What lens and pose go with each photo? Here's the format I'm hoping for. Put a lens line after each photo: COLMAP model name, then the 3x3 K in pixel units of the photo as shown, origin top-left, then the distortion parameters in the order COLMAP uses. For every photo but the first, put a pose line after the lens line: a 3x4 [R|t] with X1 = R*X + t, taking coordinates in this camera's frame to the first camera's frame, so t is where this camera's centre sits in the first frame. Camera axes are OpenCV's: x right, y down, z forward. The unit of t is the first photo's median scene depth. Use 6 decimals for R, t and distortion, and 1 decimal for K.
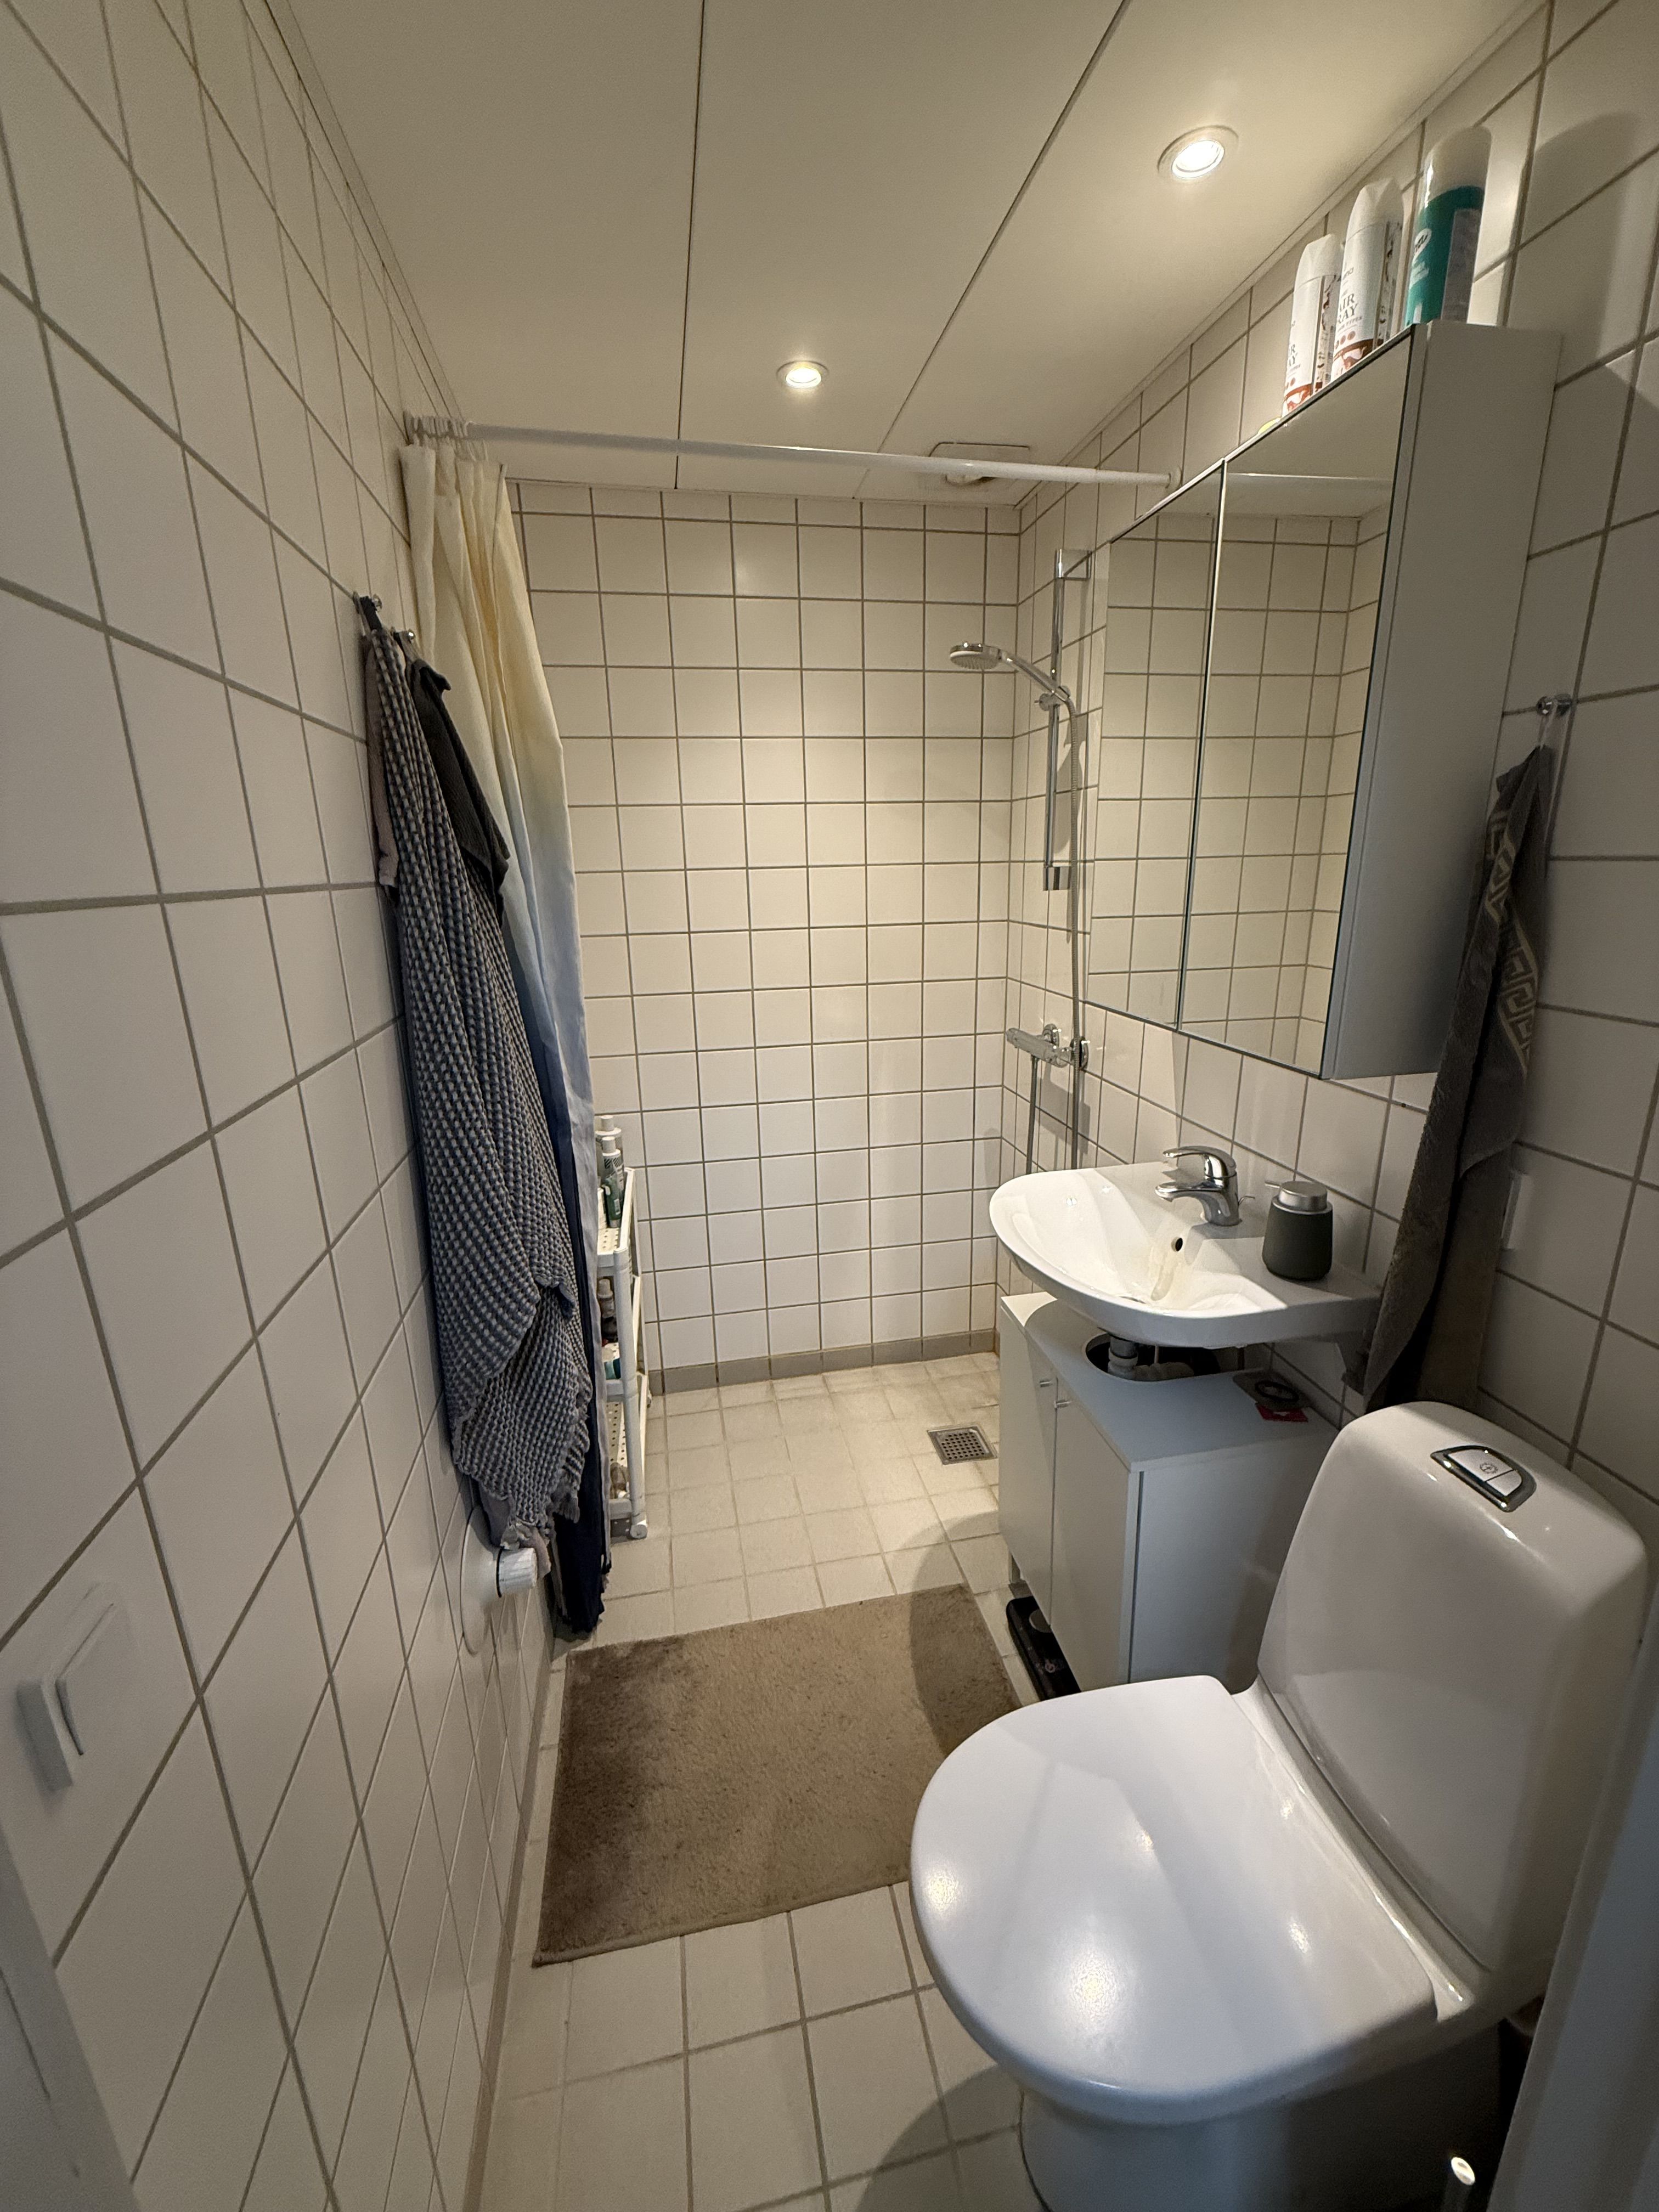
lens RADIAL K [[887.2, 0, 829.6], [0, 887.2, 1102.0], [0, 0, 1]] dist [-0.001479, 0.000263]
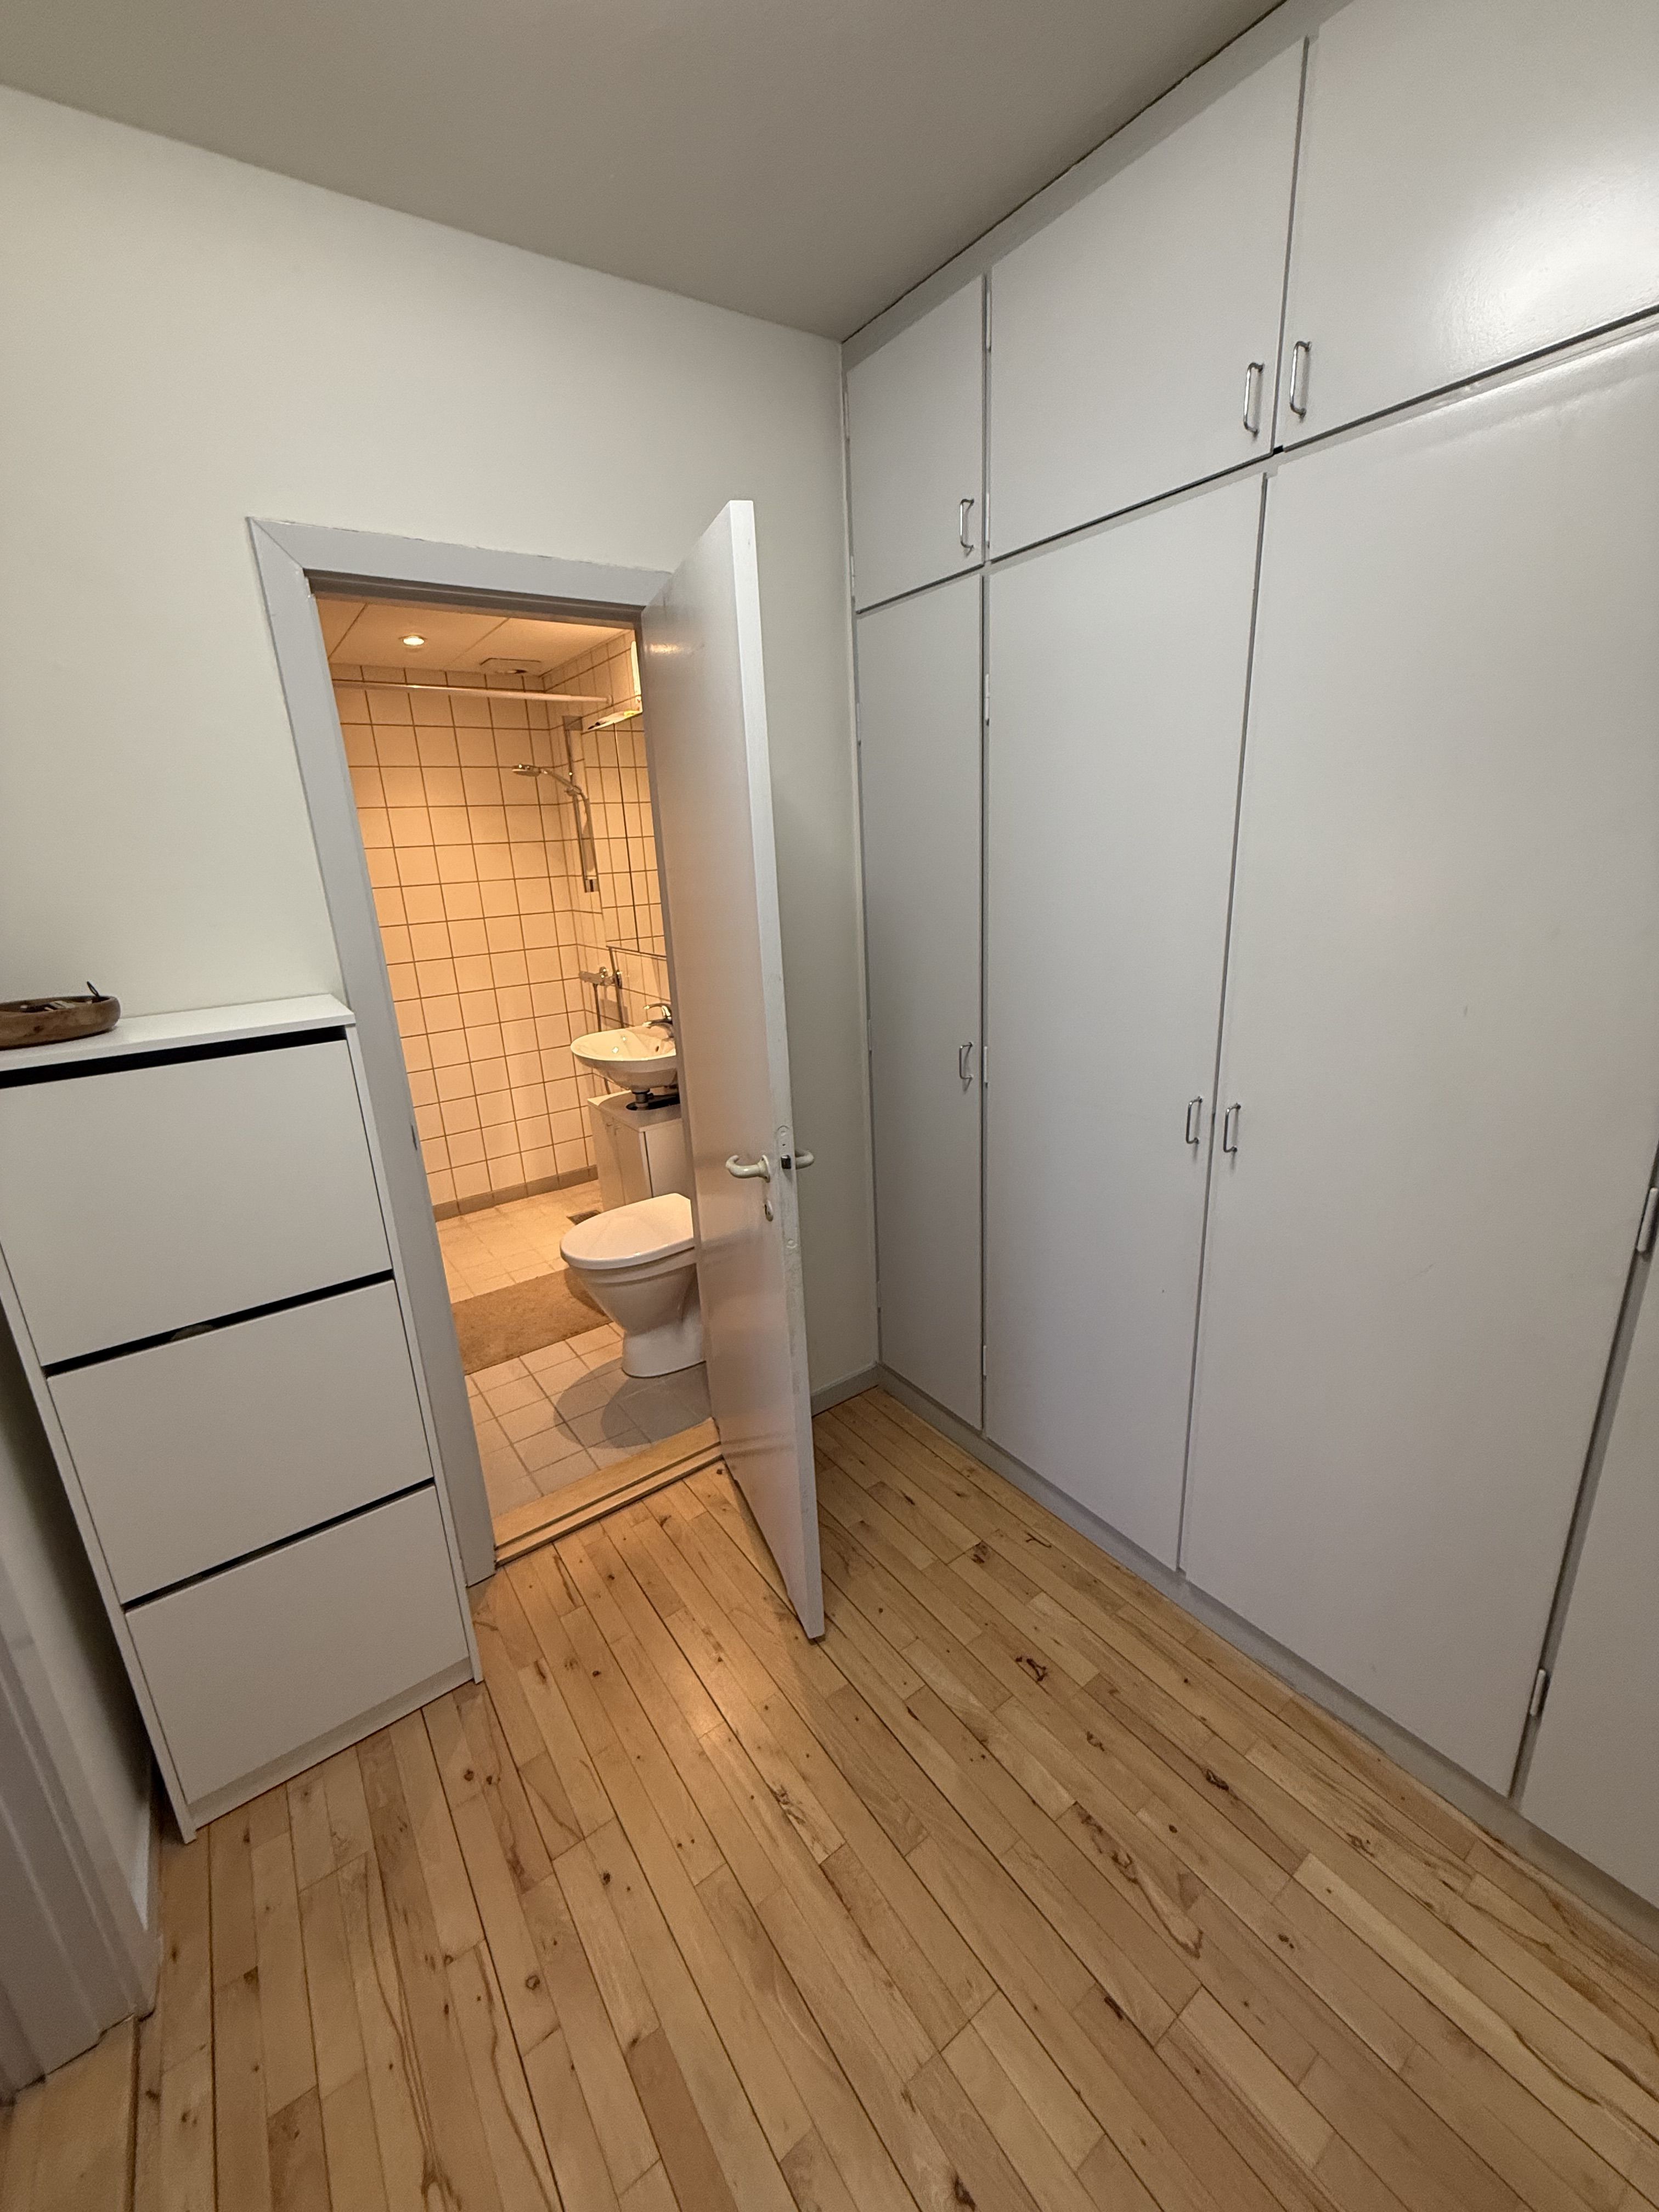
lens RADIAL K [[887.2, 0, 822.8], [0, 887.2, 1098.6], [0, 0, 1]] dist [-0.001479, 0.000263]
pose [[0.912579, -0.137351, 0.385143, -0.068595], [0.136167, 0.990217, 0.030493, 0.179879], [-0.385563, 0.024616, 0.922353, -0.803199]]
